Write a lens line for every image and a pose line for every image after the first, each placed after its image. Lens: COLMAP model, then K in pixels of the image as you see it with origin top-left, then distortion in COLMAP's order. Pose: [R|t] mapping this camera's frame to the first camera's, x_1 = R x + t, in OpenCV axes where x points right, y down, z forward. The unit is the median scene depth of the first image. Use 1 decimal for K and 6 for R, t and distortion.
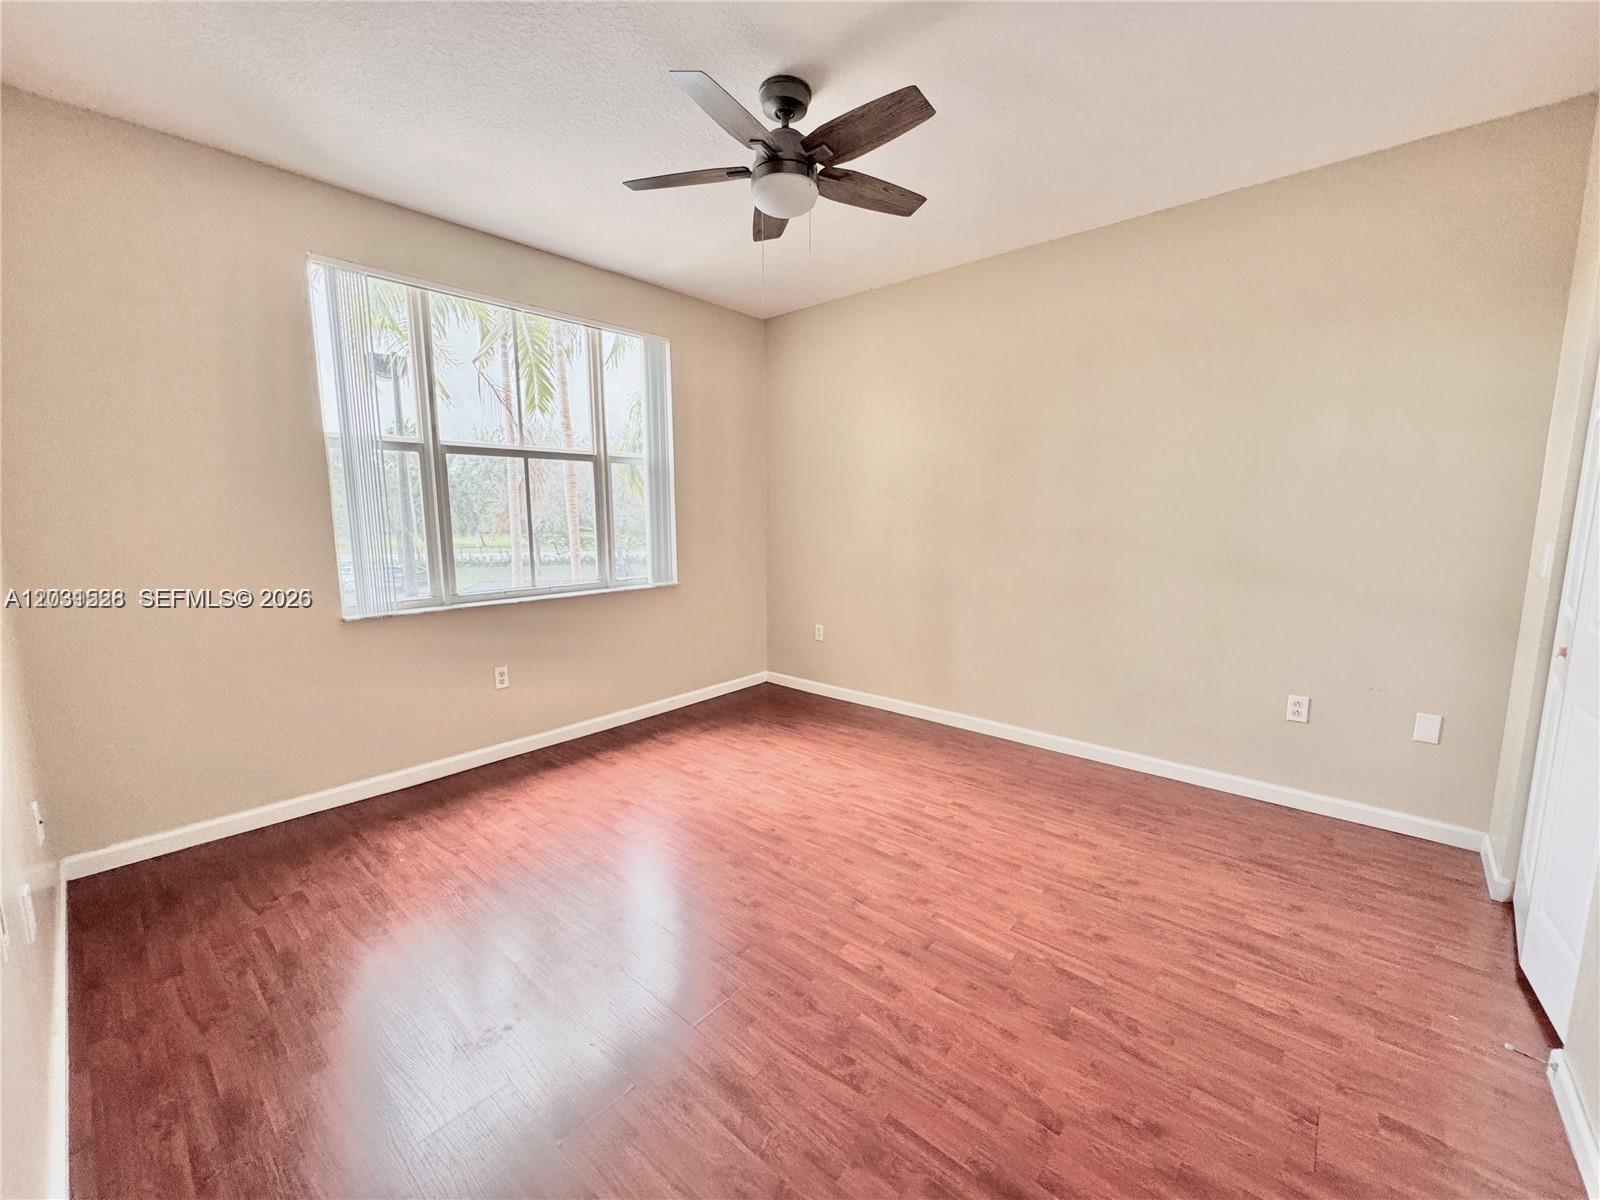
lens RADIAL K [[639.4, 0, 804.4], [0, 639.4, 597.9], [0, 0, 1]] dist [-0.003633, 0.000009]
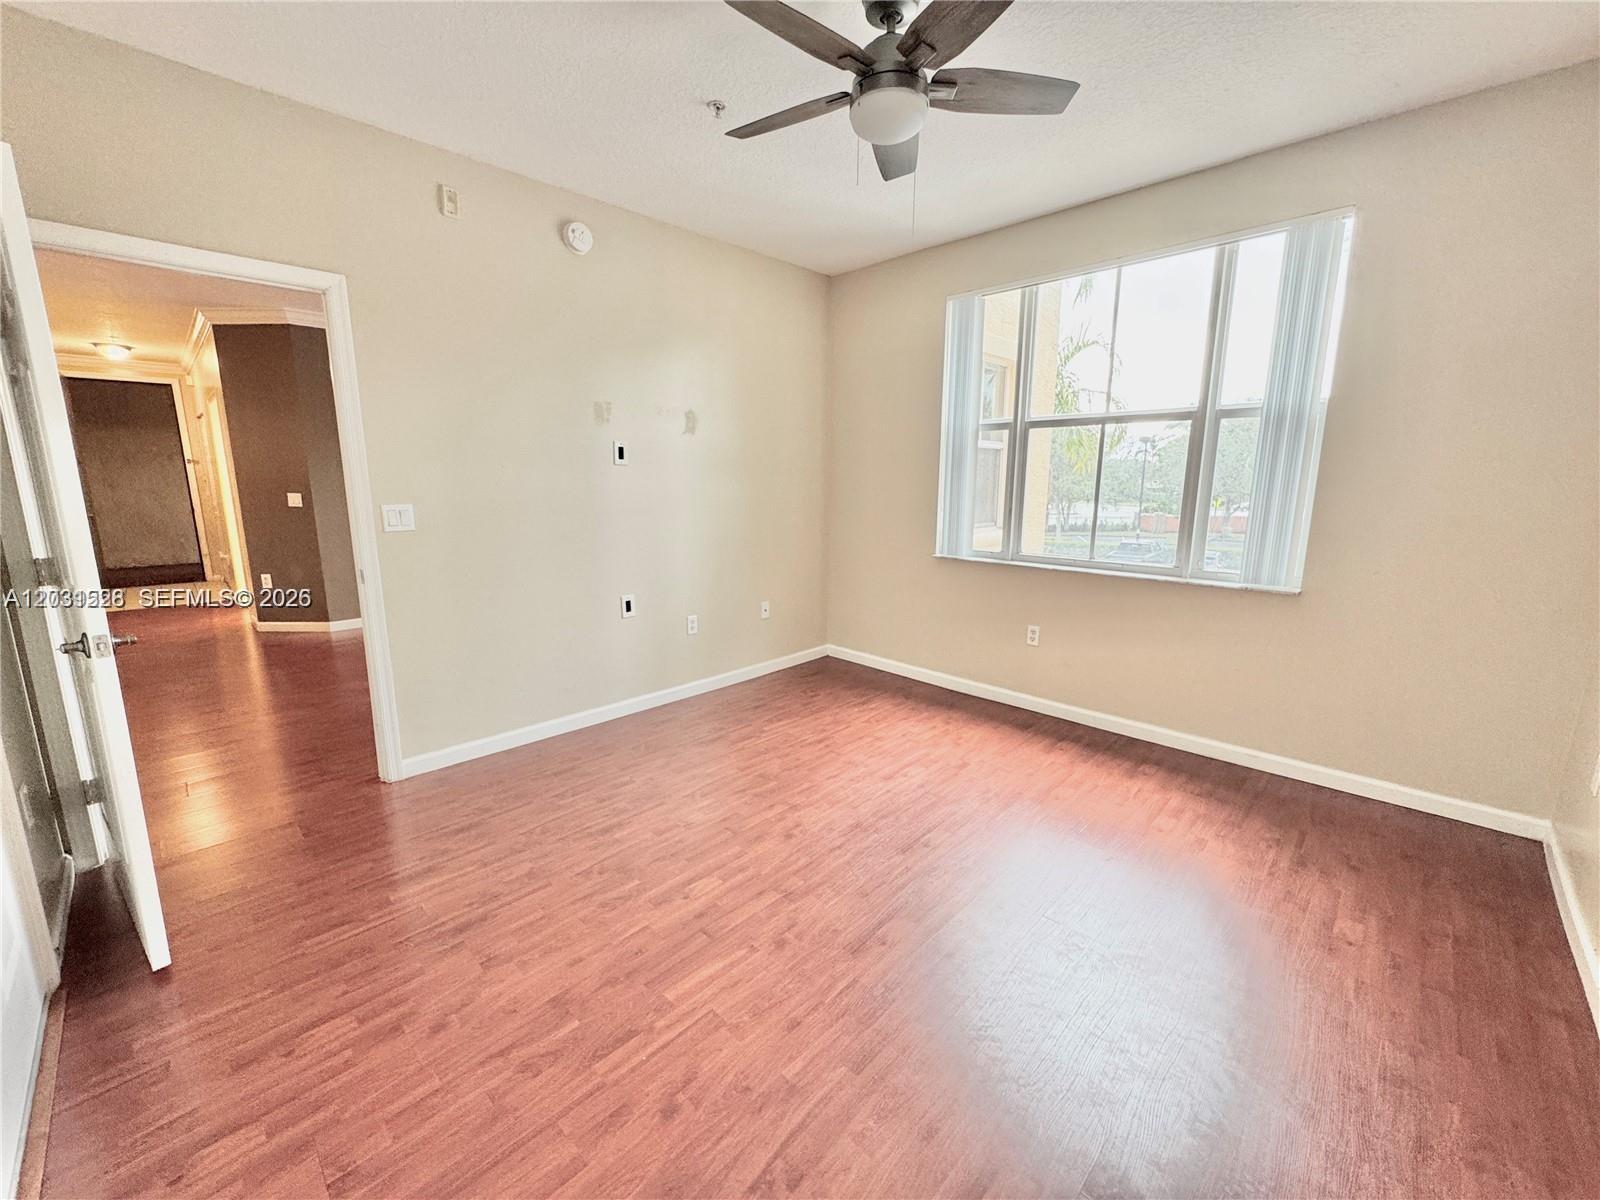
lens RADIAL K [[639.4, 0, 795.7], [0, 639.4, 599.6], [0, 0, 1]] dist [-0.003633, 0.000009]
pose [[-0.060462, 0.190285, -0.979865, 0.666846], [-0.138266, 0.970601, 0.197018, -0.101507], [0.988548, 0.147394, -0.032375, 0.699444]]
